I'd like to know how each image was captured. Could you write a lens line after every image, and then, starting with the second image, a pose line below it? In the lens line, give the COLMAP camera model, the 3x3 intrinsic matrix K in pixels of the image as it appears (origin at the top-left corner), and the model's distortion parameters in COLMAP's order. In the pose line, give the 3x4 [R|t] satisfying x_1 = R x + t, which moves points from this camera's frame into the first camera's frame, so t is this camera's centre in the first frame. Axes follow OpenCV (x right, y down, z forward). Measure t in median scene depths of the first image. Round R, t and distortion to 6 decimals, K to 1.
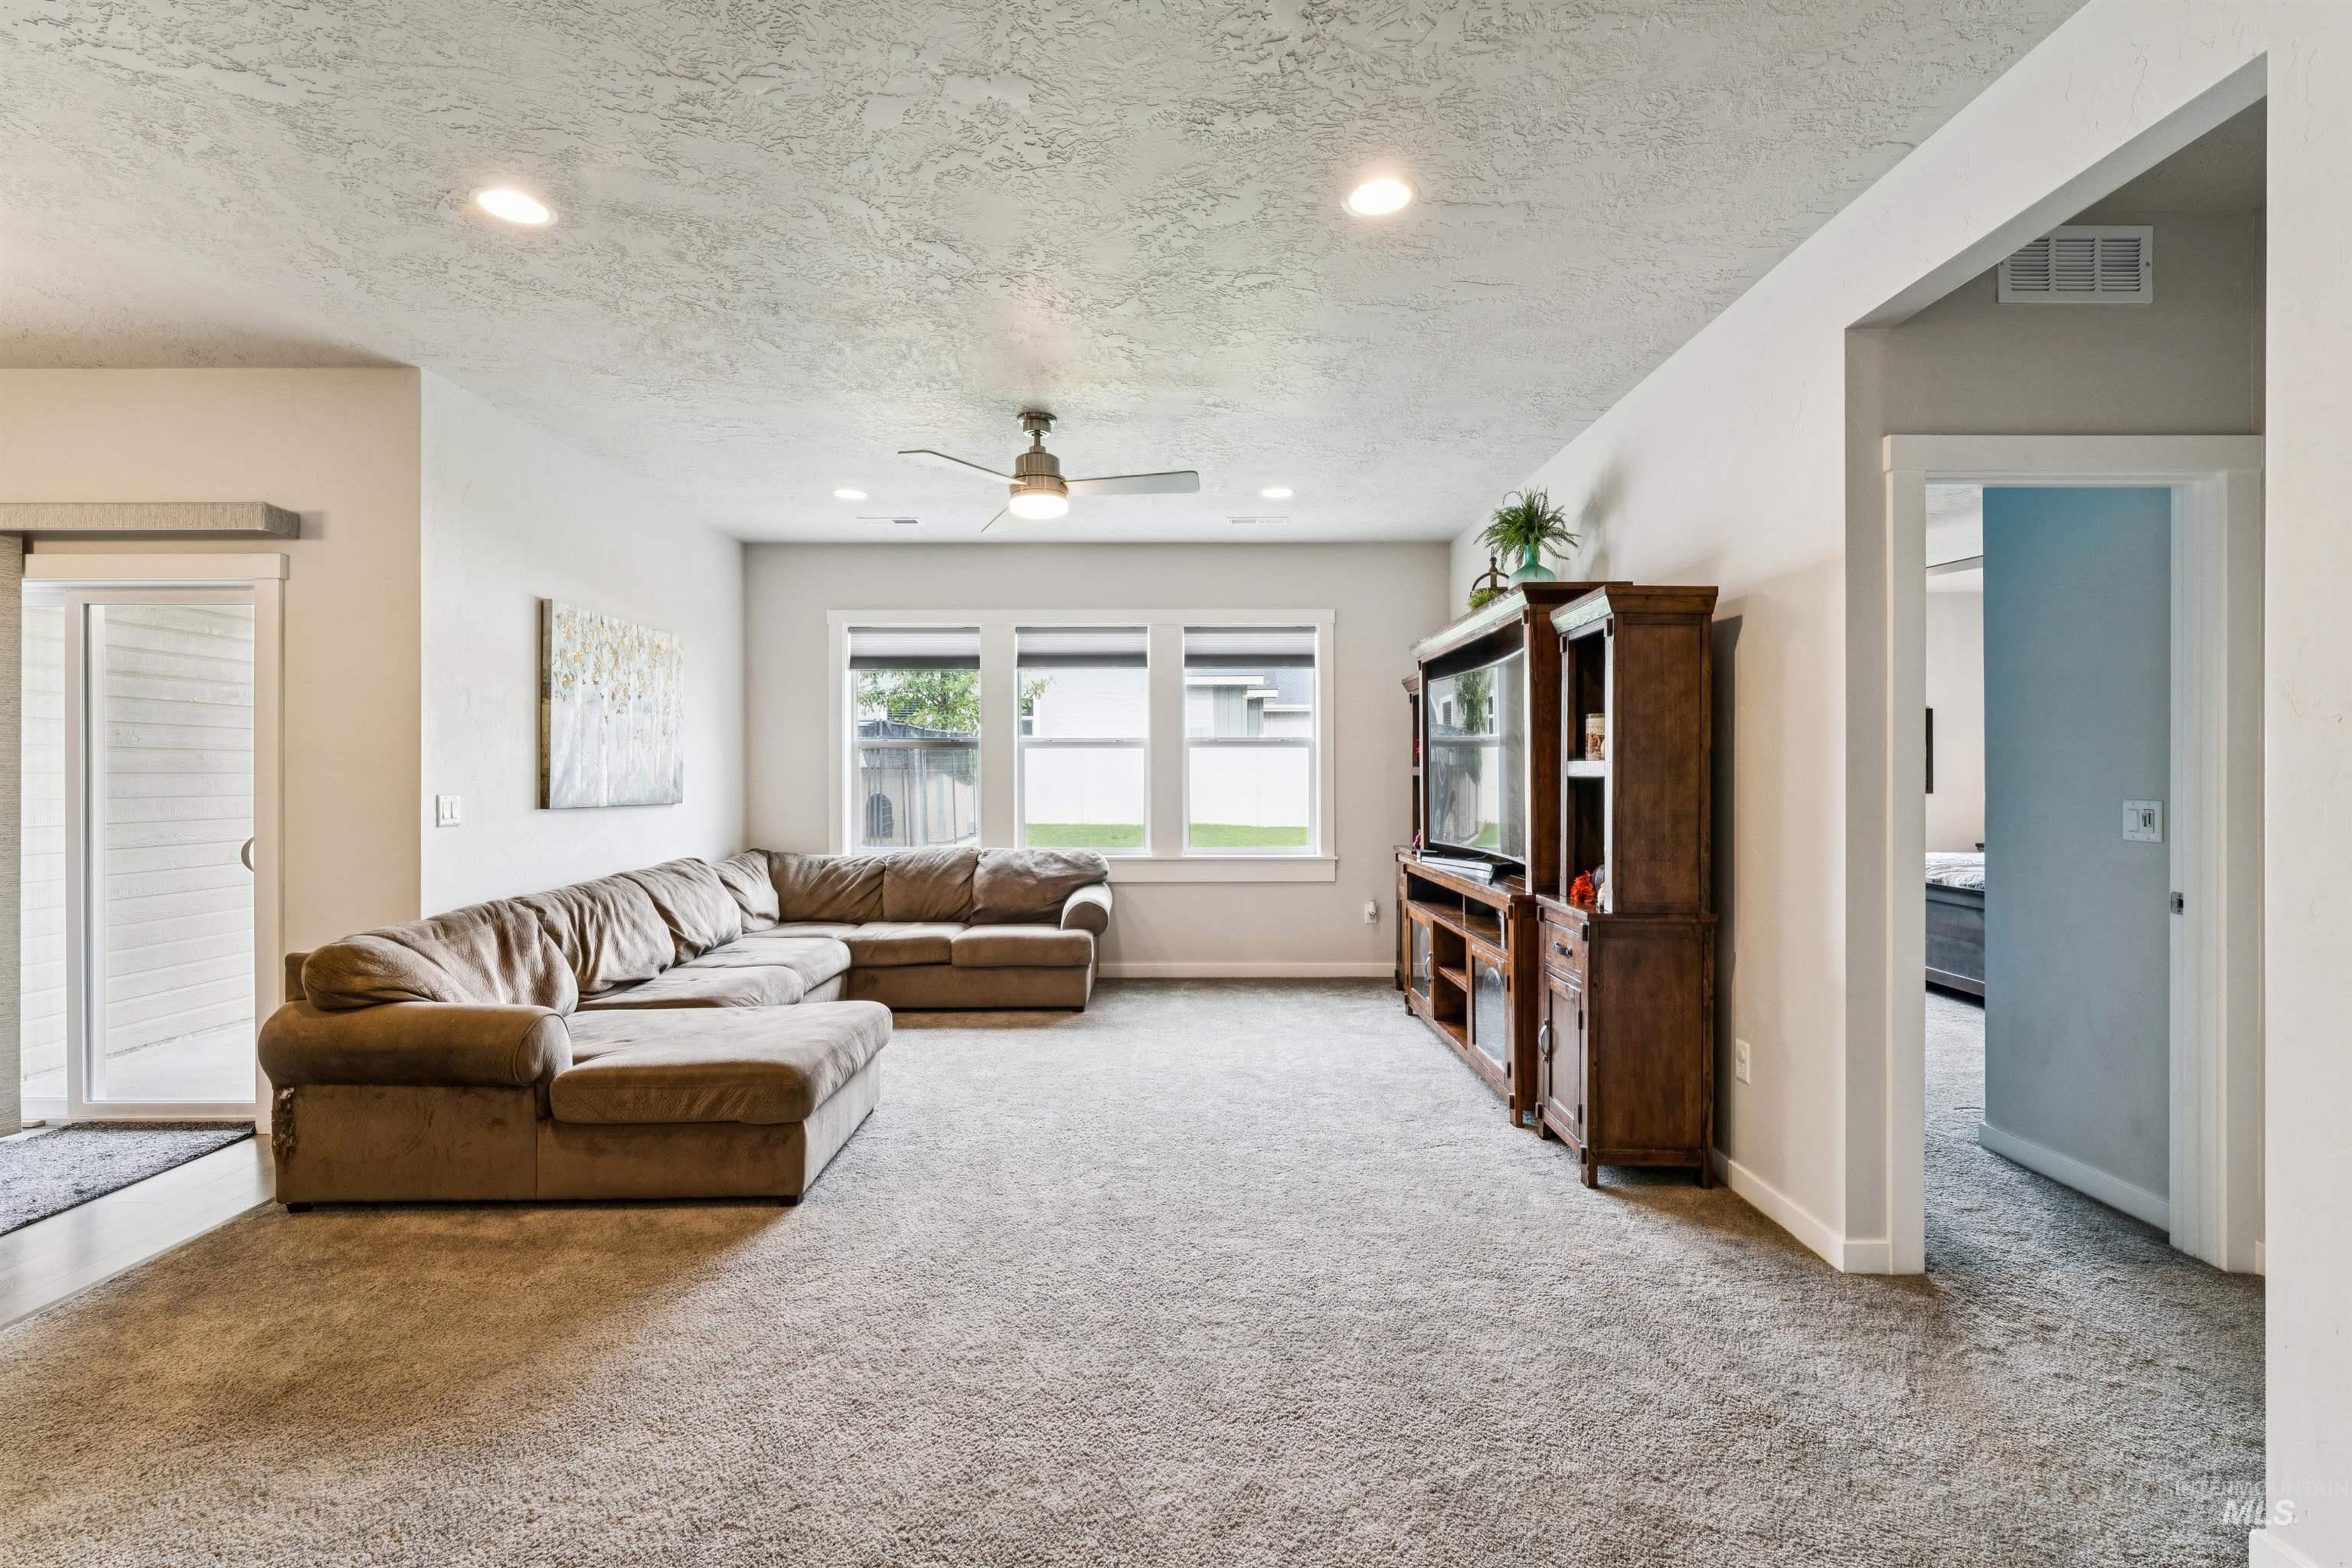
lens RADIAL K [[1036.2, 0, 1176.9], [0, 1036.2, 776.5], [0, 0, 1]] dist [-0.000421, -0.000308]
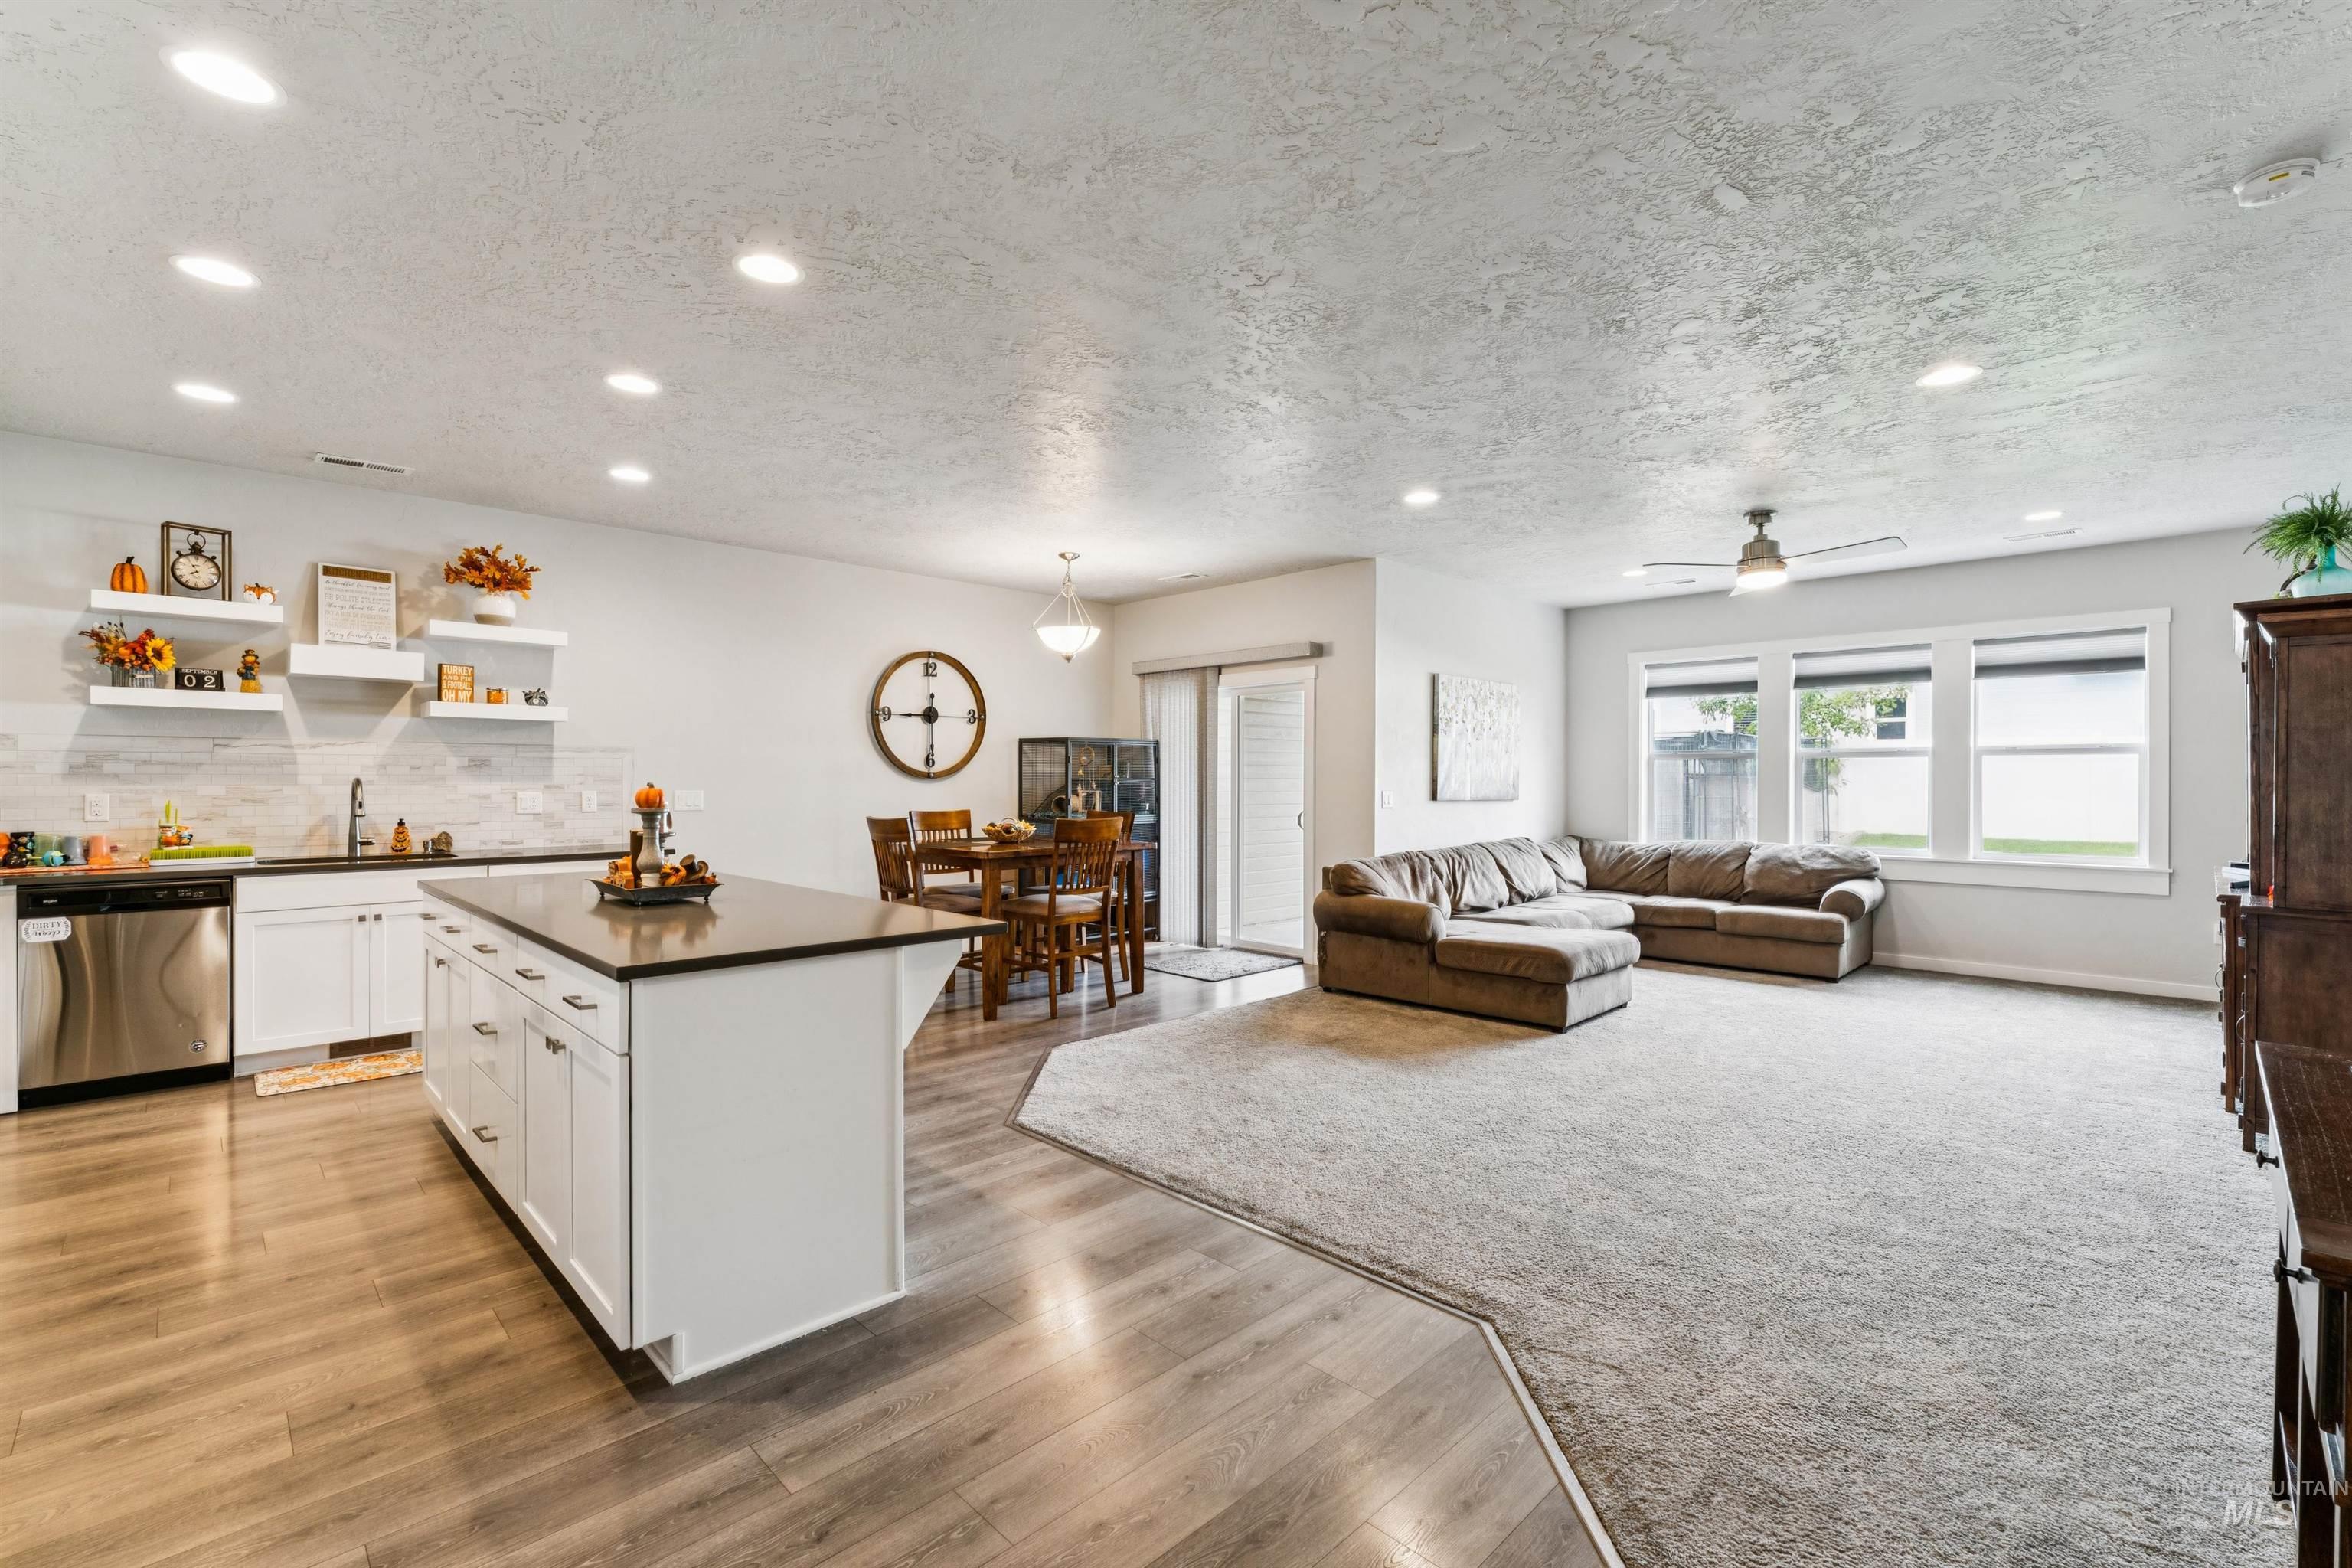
lens RADIAL K [[1019.7, 0, 1183.1], [0, 1019.7, 782.3], [0, 0, 1]] dist [-0.004558, 0.000108]
pose [[0.700847, 0.004772, -0.713296, 0.322340], [-0.004838, 0.999986, 0.001936, 0.000945], [0.713295, 0.002093, 0.700860, -0.512219]]
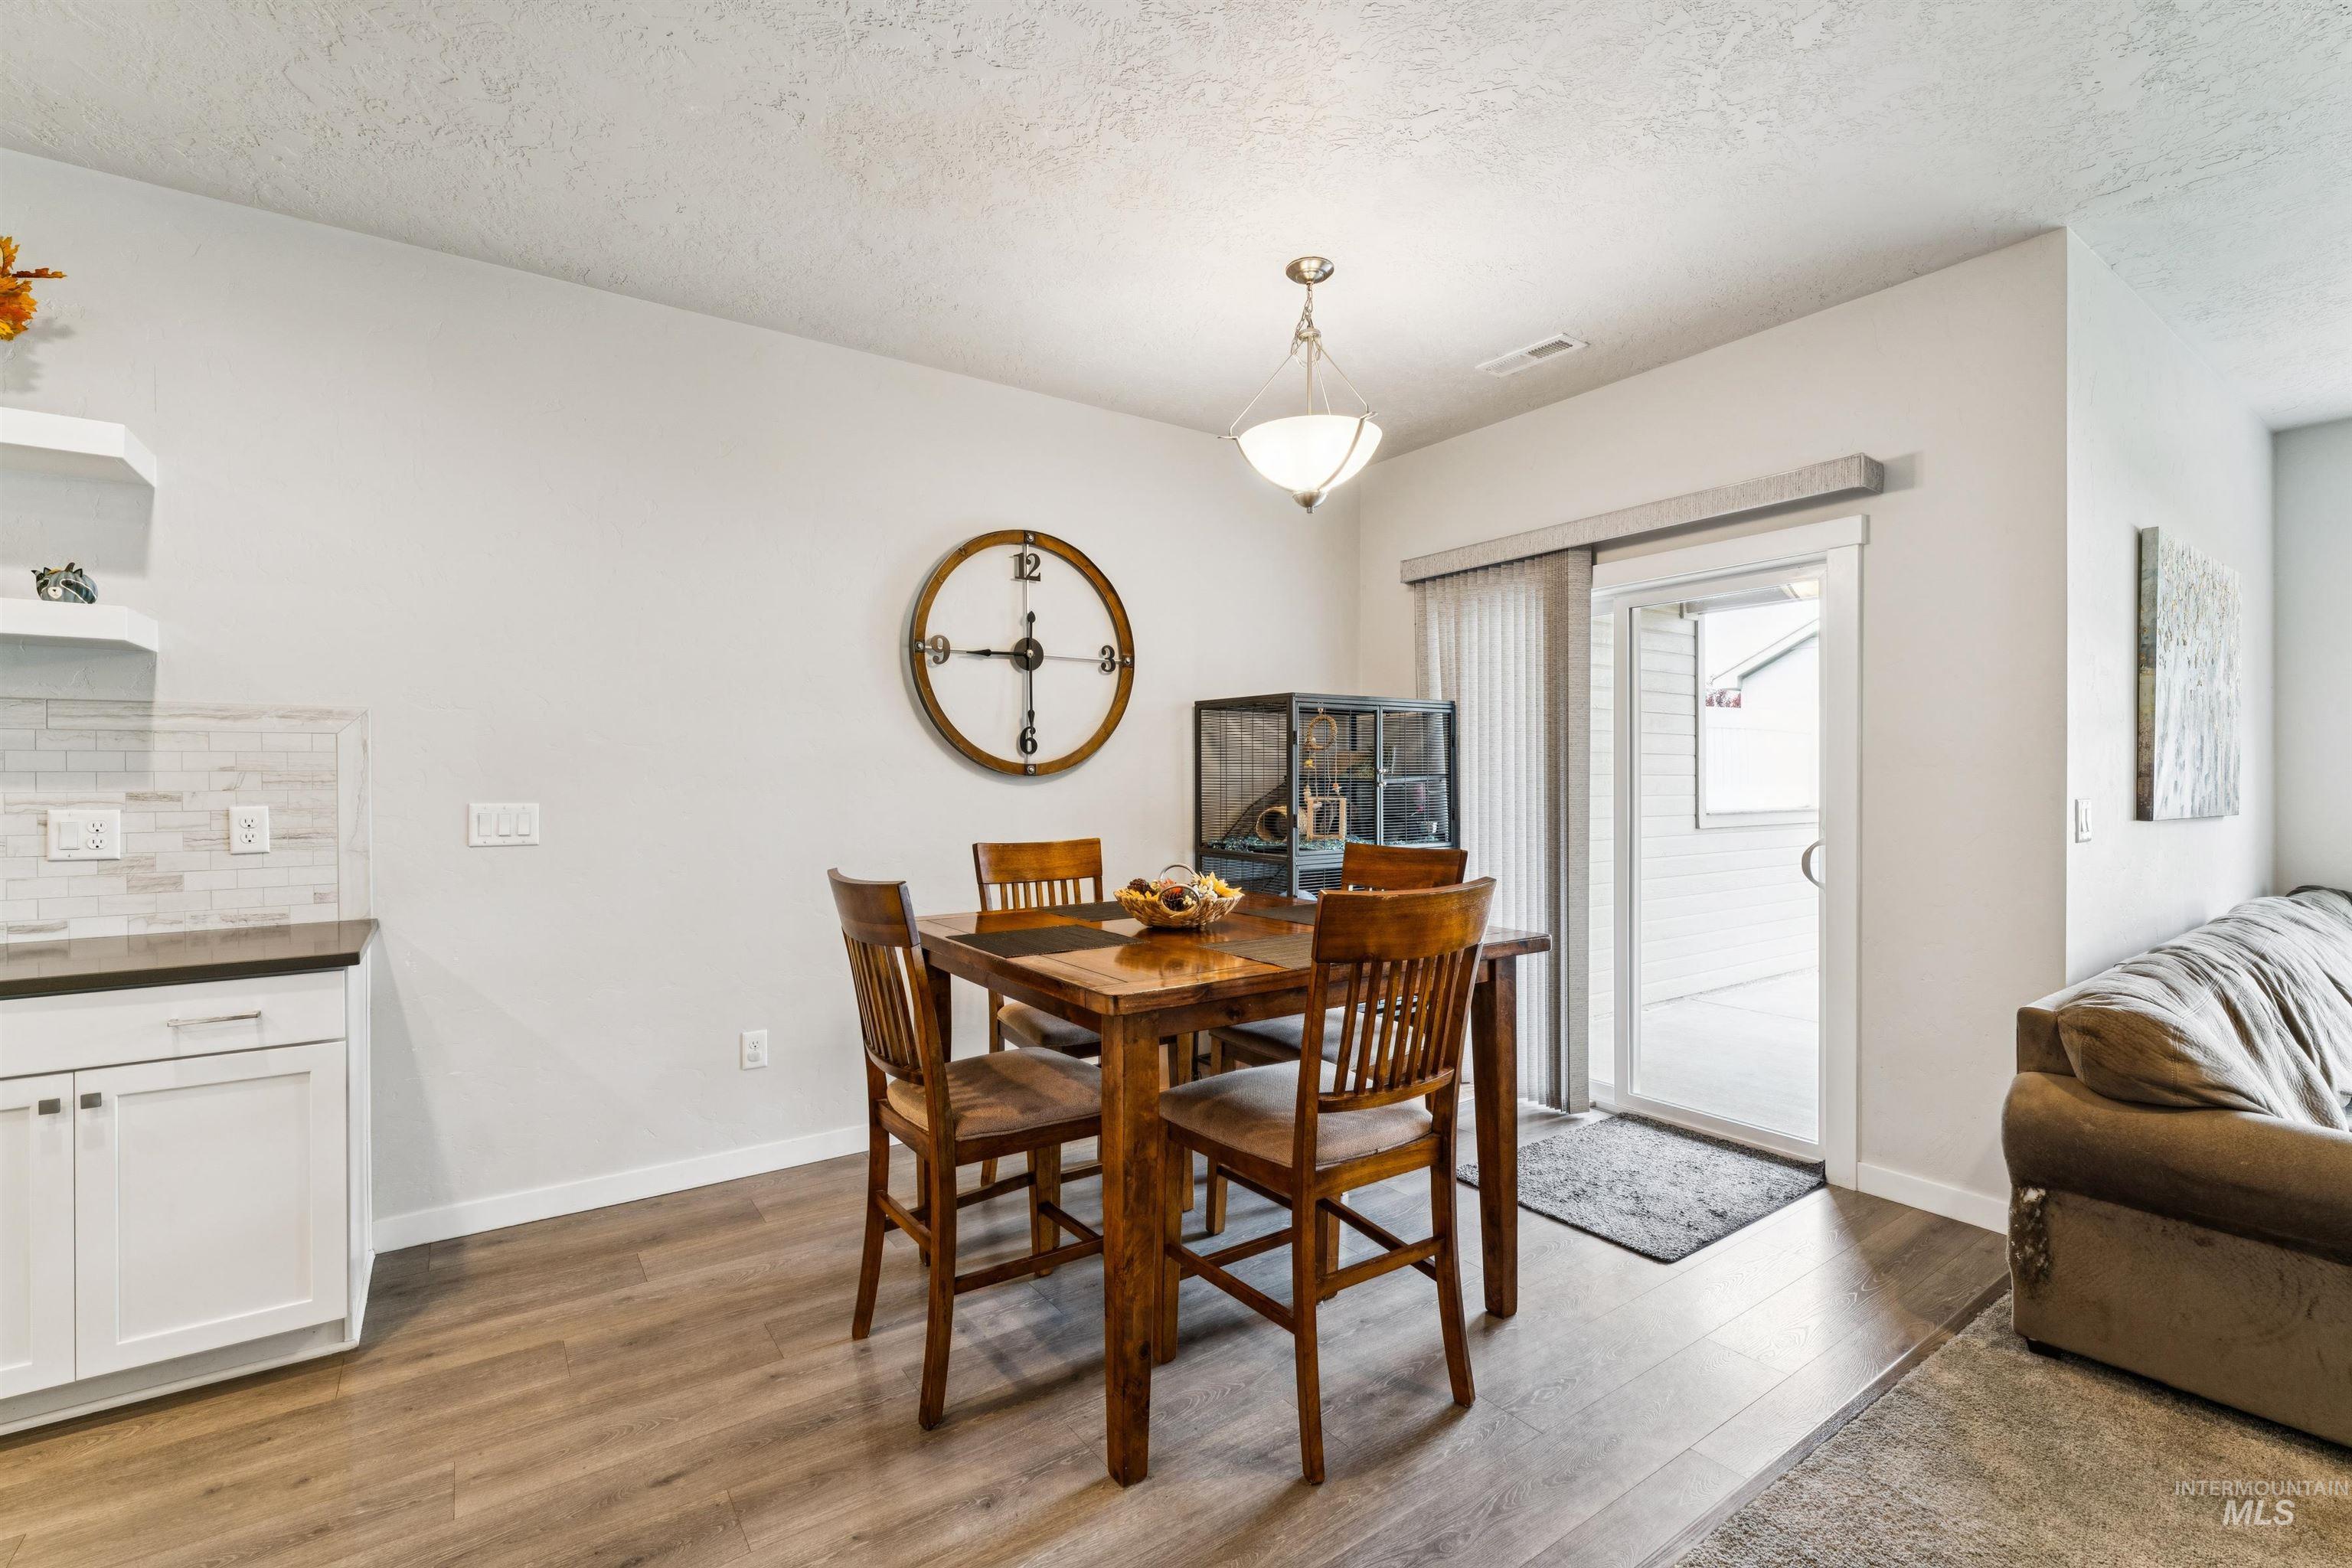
lens RADIAL K [[1027.5, 0, 1180.8], [0, 1027.5, 783.1], [0, 0, 1]] dist [-0.001502, -0.000415]
pose [[0.575545, 0.002221, -0.817767, -0.495309], [-0.000040, 0.999996, 0.002688, 0.004286], [0.817770, -0.001514, 0.575543, 0.052951]]
